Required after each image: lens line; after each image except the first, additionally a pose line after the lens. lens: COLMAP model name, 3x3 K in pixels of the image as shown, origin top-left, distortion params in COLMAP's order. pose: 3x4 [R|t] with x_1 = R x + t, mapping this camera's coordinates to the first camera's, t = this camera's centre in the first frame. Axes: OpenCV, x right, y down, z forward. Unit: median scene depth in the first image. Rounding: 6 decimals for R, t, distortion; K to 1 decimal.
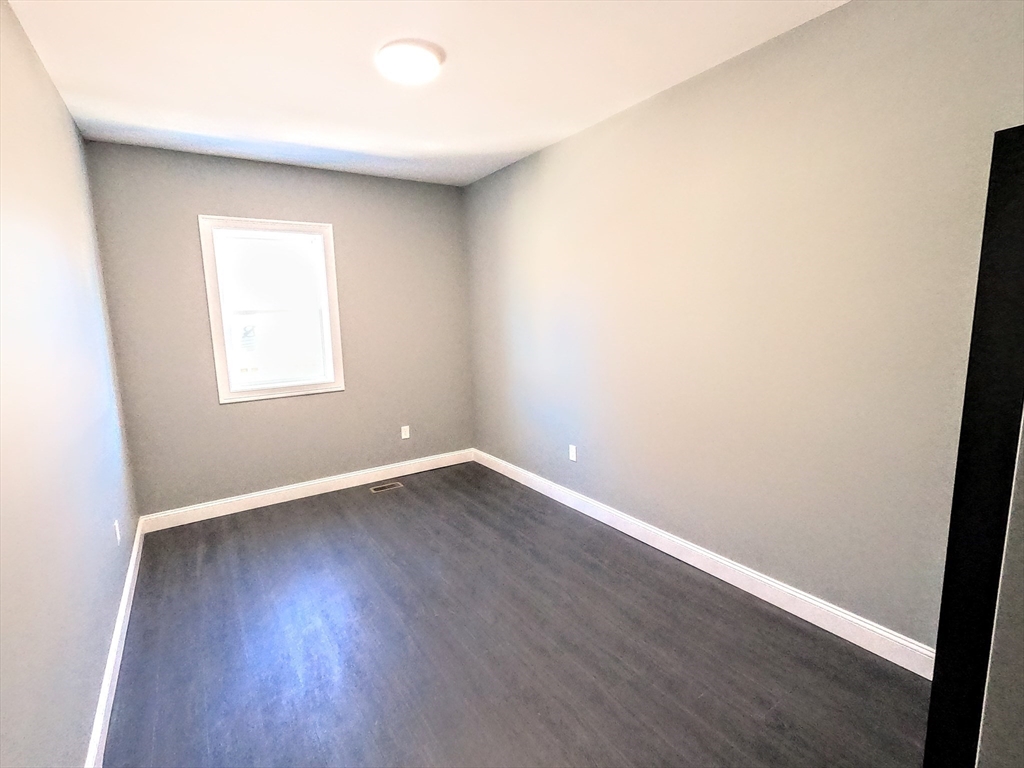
lens RADIAL K [[507.9, 0, 512.0], [0, 507.9, 384.0], [0, 0, 1]] dist [0.000609, -0.000048]
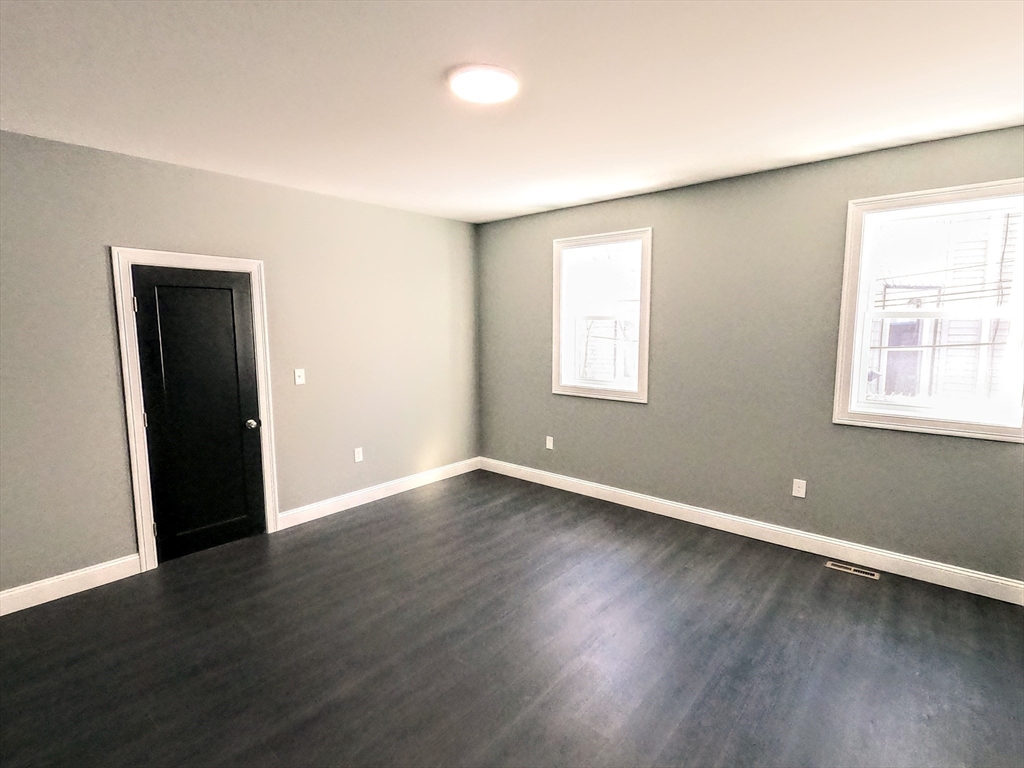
lens RADIAL K [[507.9, 0, 512.0], [0, 507.9, 384.0], [0, 0, 1]] dist [0.000609, -0.000048]
pose [[0.230257, 0.133056, -0.963991, 0.536423], [-0.161699, 0.982068, 0.096928, -0.078749], [0.959602, 0.133558, 0.247643, 0.563405]]
